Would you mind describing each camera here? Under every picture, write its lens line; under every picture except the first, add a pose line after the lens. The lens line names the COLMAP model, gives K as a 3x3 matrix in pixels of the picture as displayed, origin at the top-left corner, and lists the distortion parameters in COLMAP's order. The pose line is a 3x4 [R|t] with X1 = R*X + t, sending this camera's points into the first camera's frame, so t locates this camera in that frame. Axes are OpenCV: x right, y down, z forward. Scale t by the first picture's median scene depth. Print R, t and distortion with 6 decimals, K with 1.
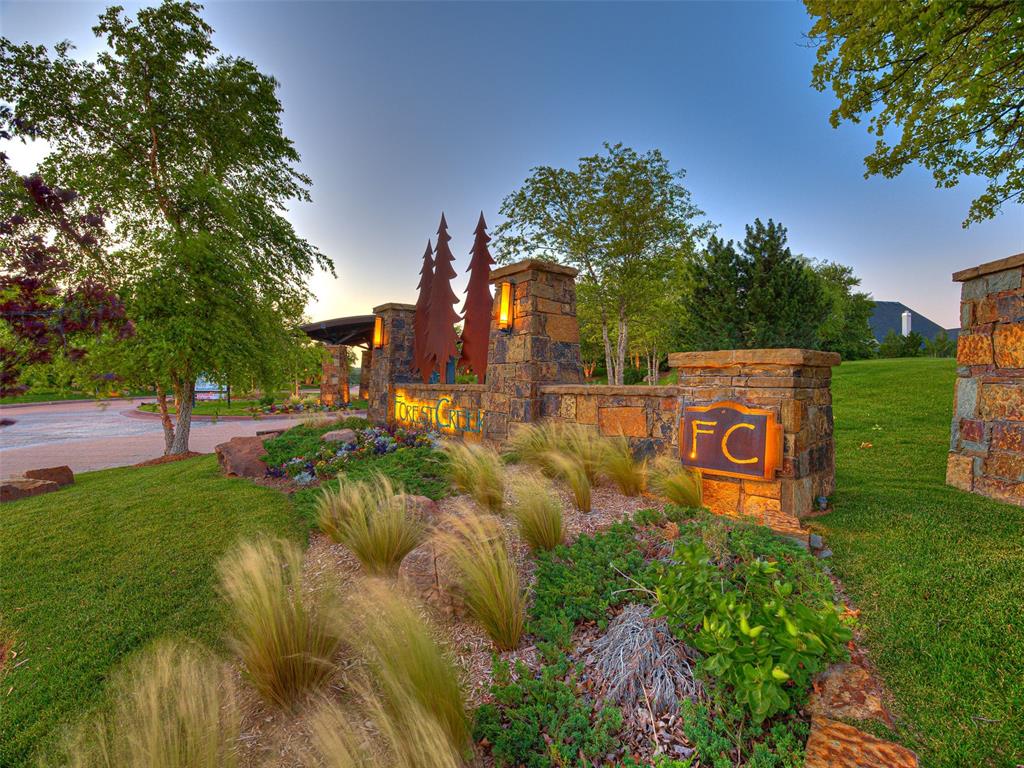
lens RADIAL K [[415.8, 0, 512.0], [0, 415.8, 384.0], [0, 0, 1]] dist [-0.041070, -0.000052]
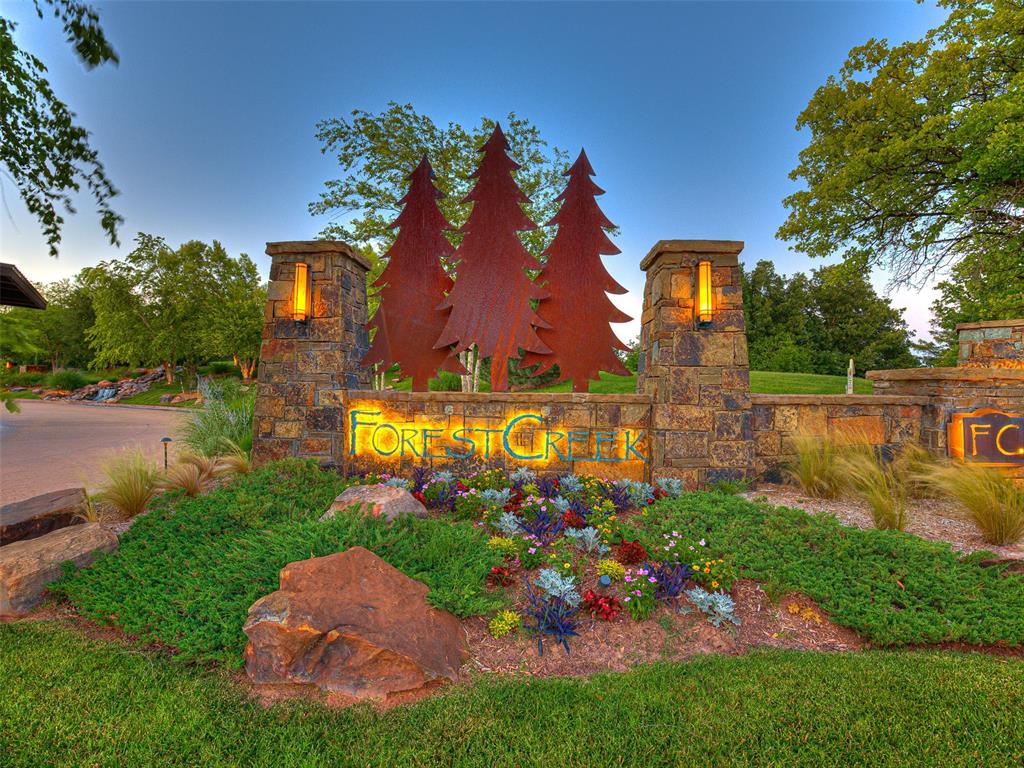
lens RADIAL K [[415.8, 0, 512.0], [0, 415.8, 384.0], [0, 0, 1]] dist [-0.041070, -0.000052]
pose [[0.694319, 0.009952, 0.719599, -0.898918], [-0.004886, 0.999947, -0.009114, -0.009004], [-0.719651, 0.002812, 0.694330, 0.800952]]
